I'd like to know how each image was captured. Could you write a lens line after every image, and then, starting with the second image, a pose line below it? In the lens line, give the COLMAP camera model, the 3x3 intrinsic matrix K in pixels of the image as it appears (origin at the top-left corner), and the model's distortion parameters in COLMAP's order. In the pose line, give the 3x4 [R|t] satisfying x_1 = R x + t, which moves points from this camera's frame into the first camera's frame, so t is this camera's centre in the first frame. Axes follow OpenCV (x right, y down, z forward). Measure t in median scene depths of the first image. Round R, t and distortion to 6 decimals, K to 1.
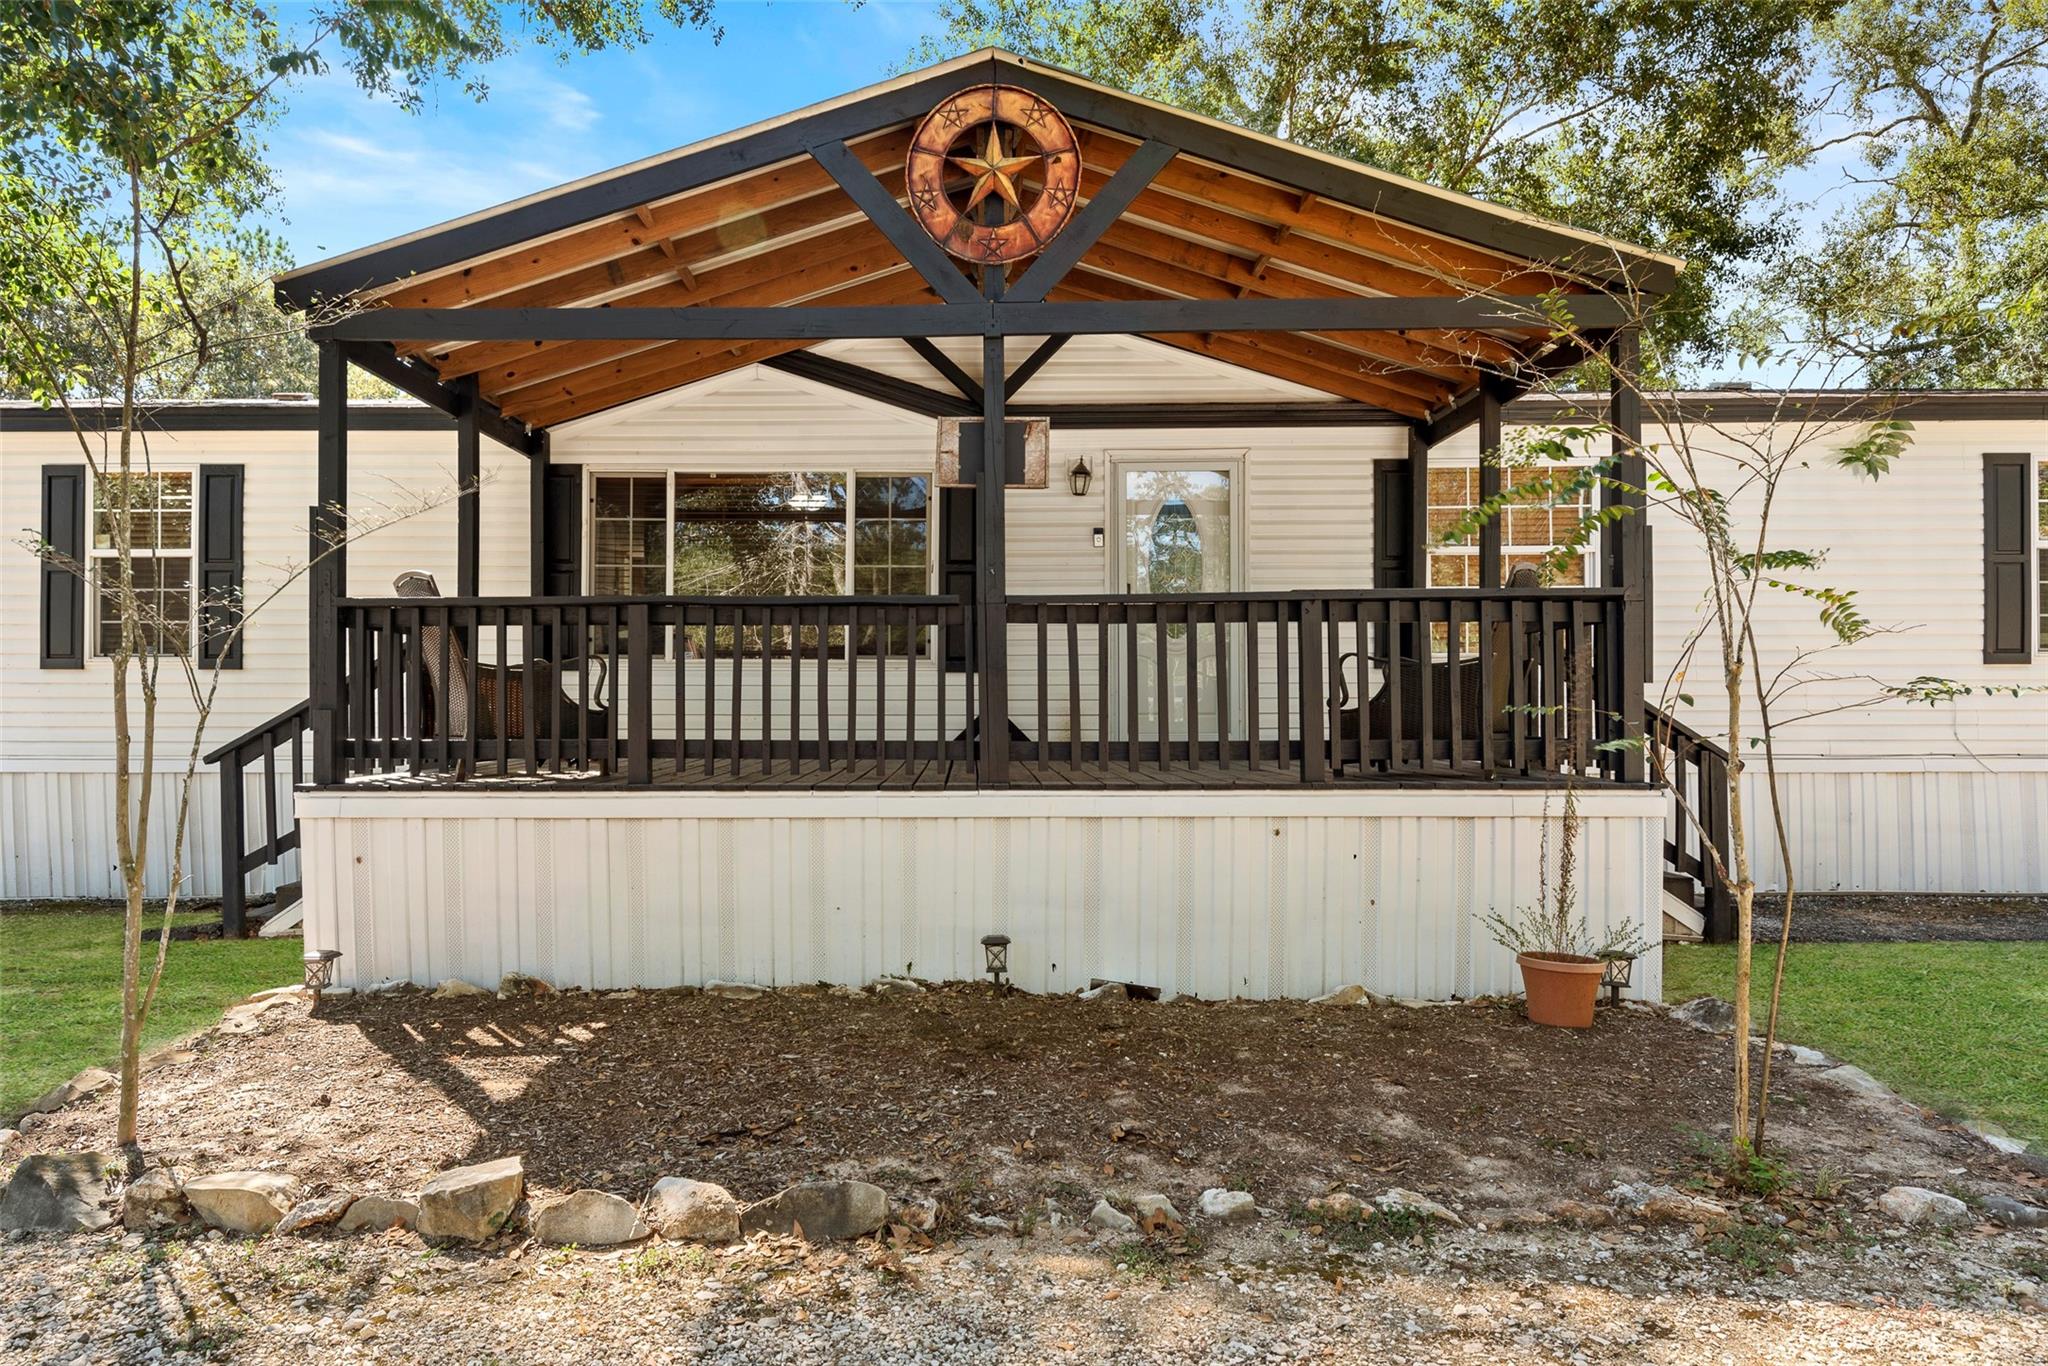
lens RADIAL K [[1570.6, 0, 1021.7], [0, 1570.6, 678.1], [0, 0, 1]] dist [-0.008051, 0.000762]
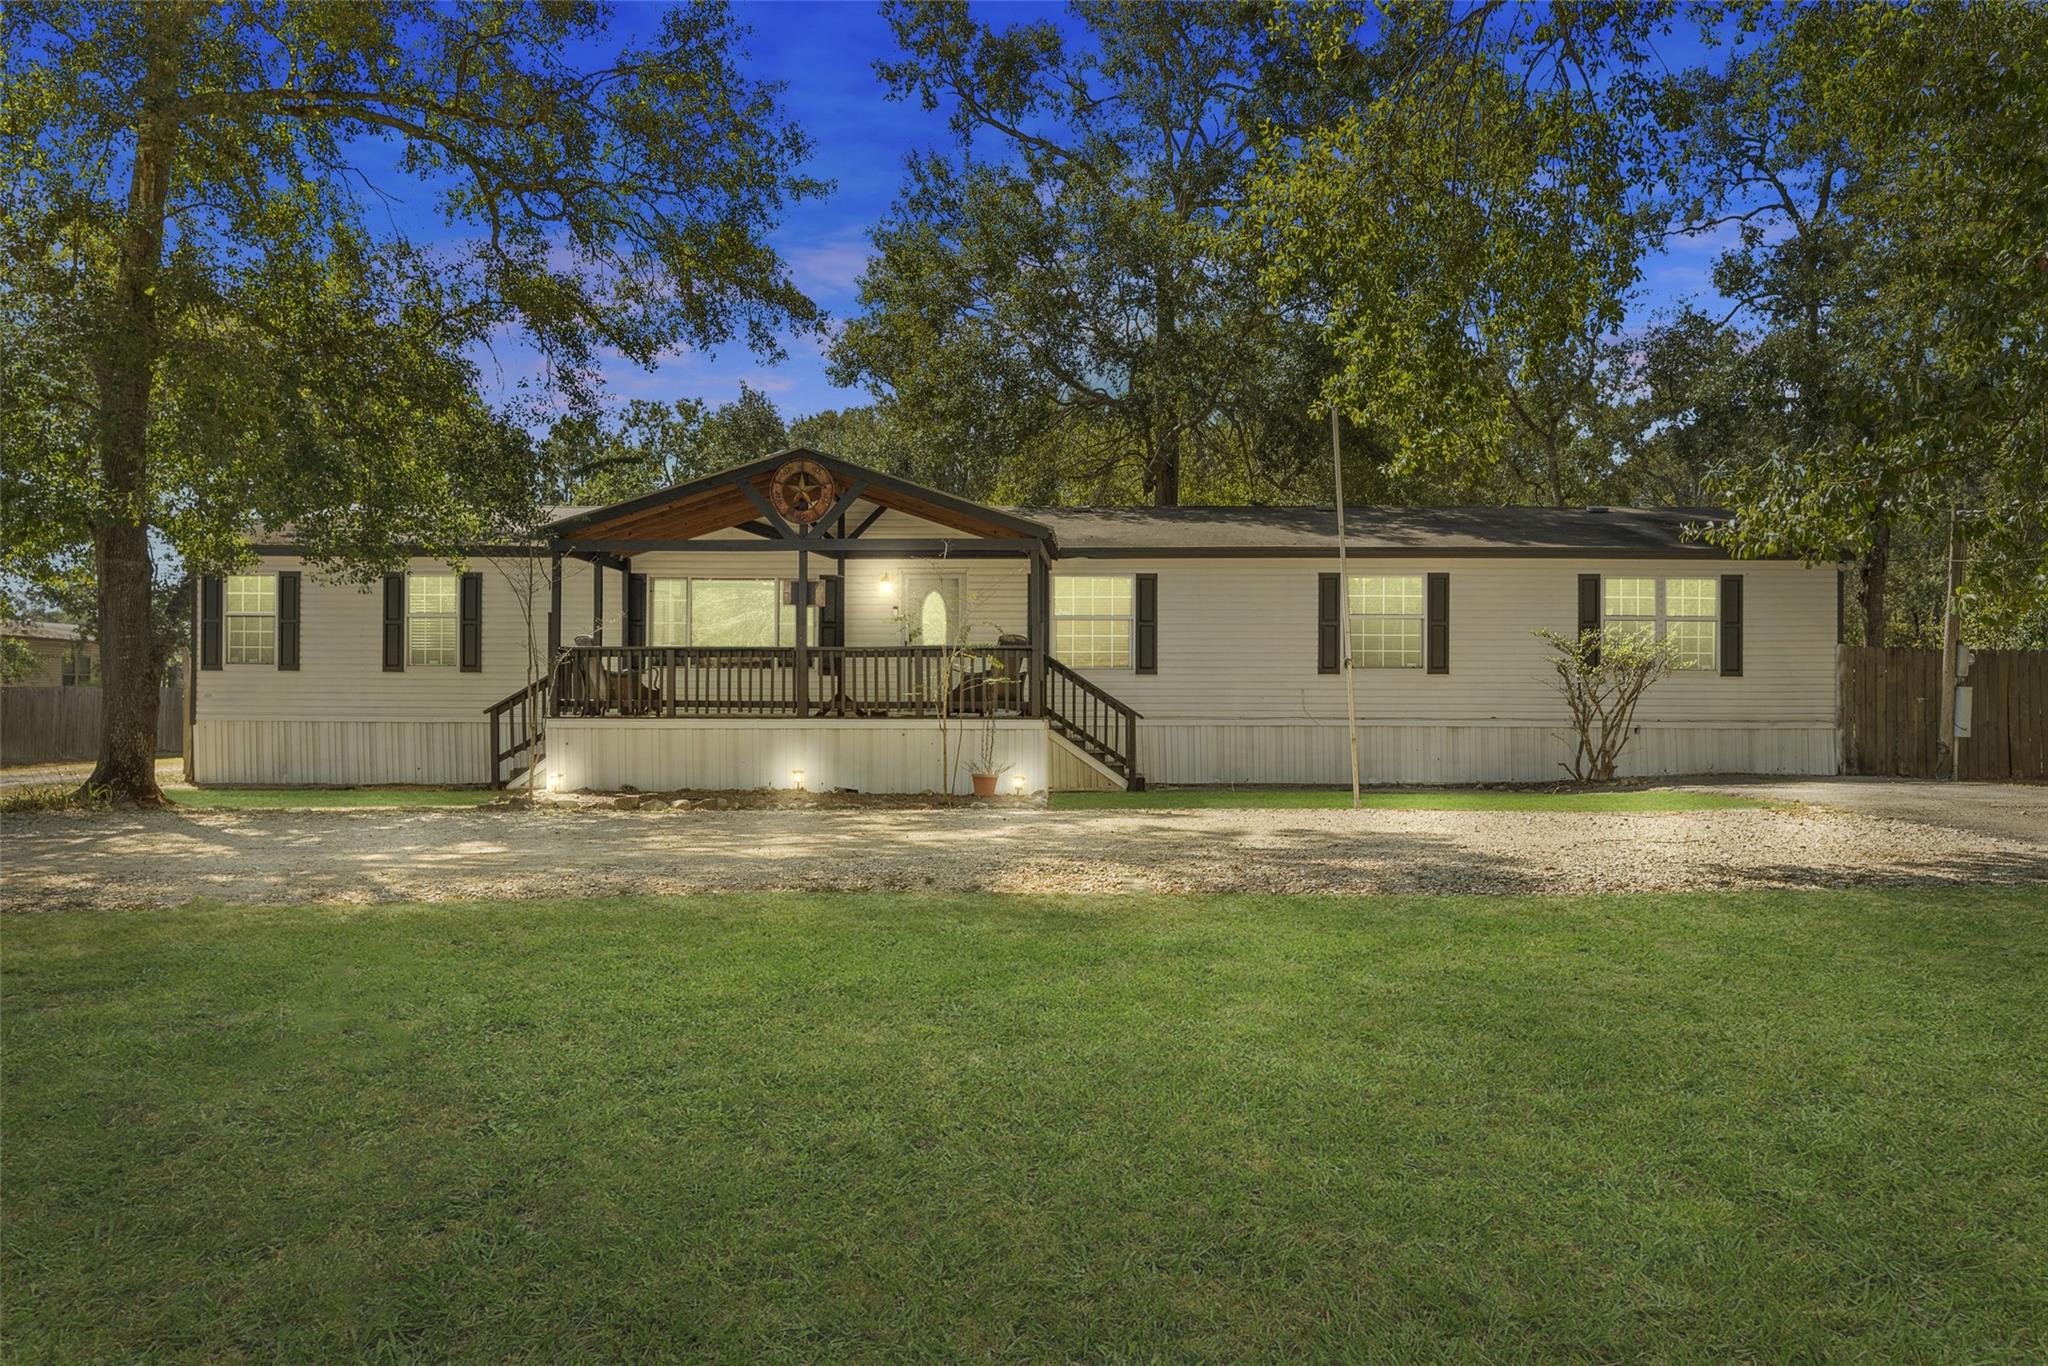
lens RADIAL K [[1465.7, 0, 1026.5], [0, 1465.7, 686.4], [0, 0, 1]] dist [-0.001372, -0.000911]
pose [[0.999953, 0.004390, -0.008595, 0.355765], [-0.004379, 0.999990, 0.001249, 0.009669], [0.008601, -0.001211, 0.999962, -1.383415]]
